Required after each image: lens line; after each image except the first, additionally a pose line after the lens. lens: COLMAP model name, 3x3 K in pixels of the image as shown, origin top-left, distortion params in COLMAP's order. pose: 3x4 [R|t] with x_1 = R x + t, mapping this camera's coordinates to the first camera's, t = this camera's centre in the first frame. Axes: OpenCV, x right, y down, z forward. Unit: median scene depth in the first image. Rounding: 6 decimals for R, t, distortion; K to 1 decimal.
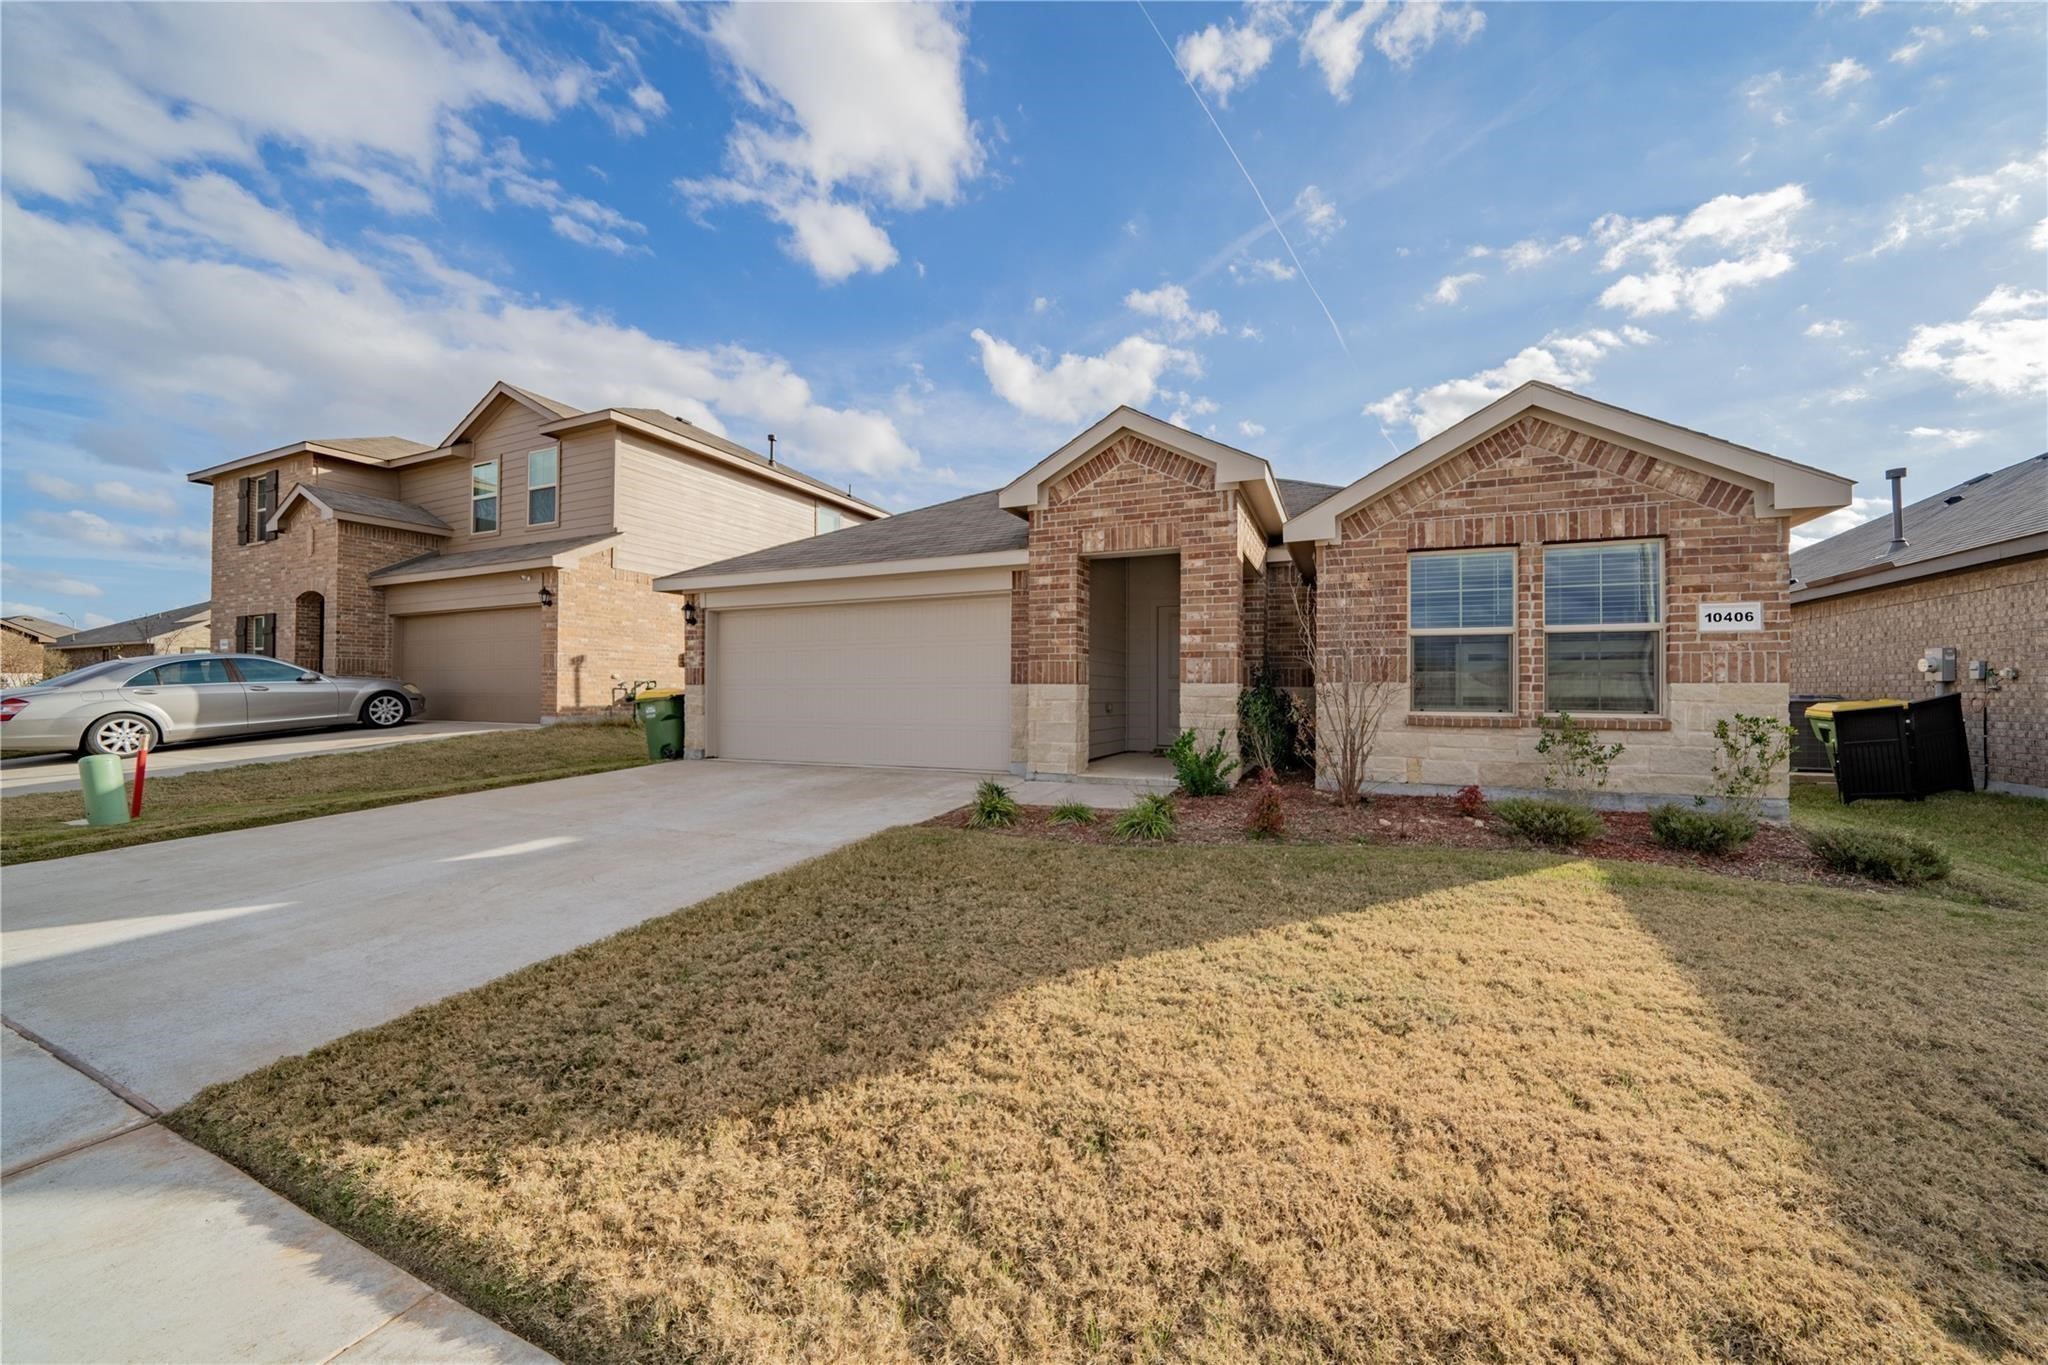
lens RADIAL K [[720.2, 0, 992.2], [0, 720.2, 684.0], [0, 0, 1]] dist [-0.023292, 0.002471]
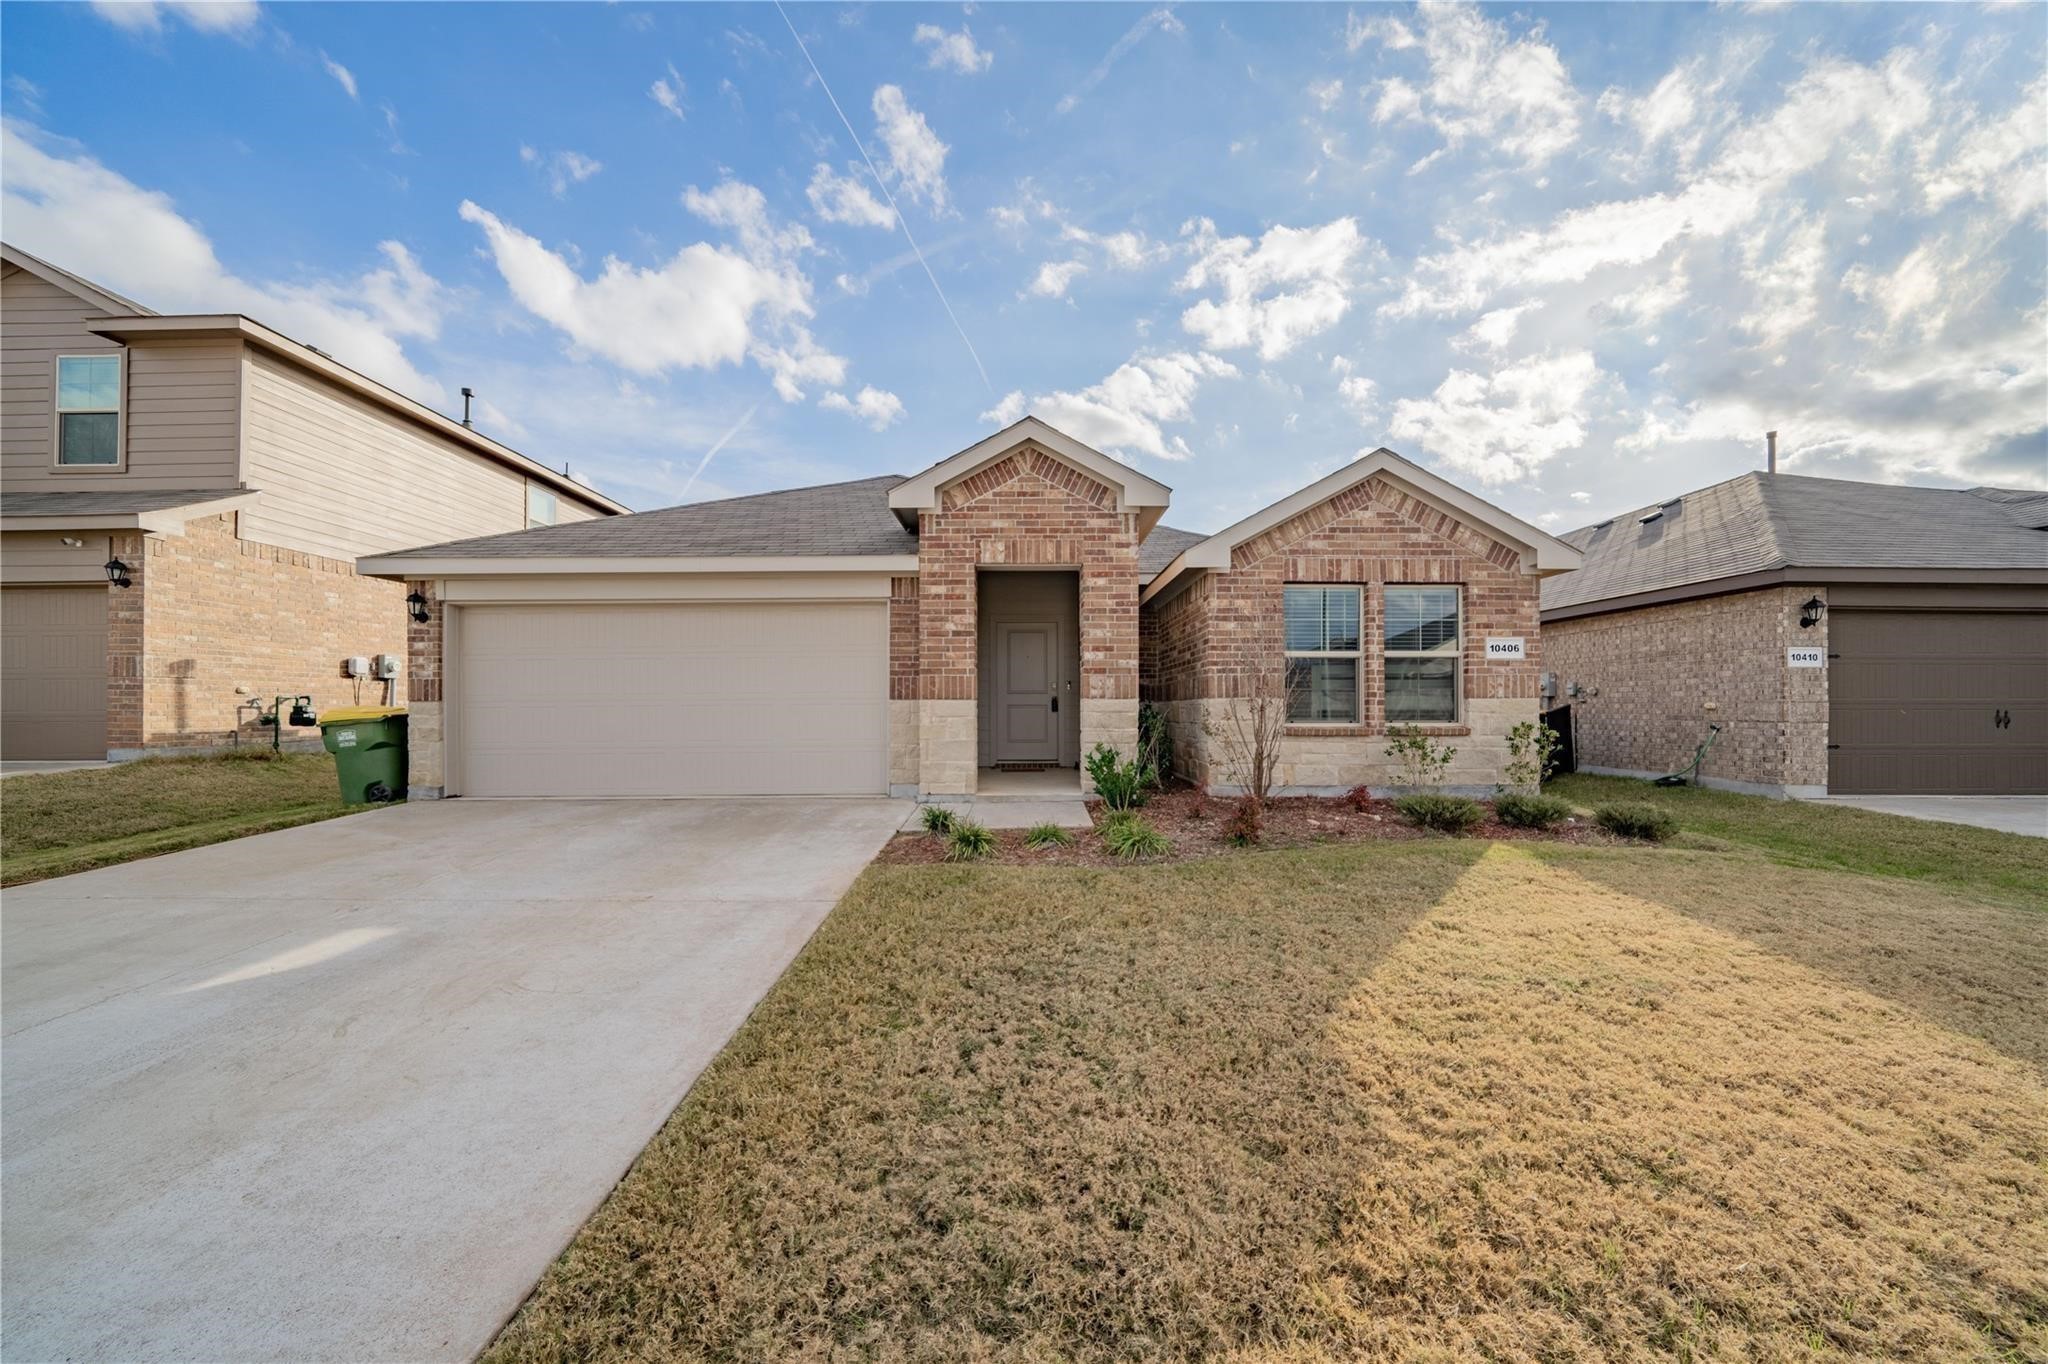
lens RADIAL K [[720.2, 0, 1012.5], [0, 720.2, 698.5], [0, 0, 1]] dist [-0.023292, 0.002471]
pose [[0.915781, -0.001615, 0.401675, -0.240284], [0.001733, 0.999998, 0.000070, -0.001909], [-0.401675, 0.000632, 0.915782, 0.110971]]
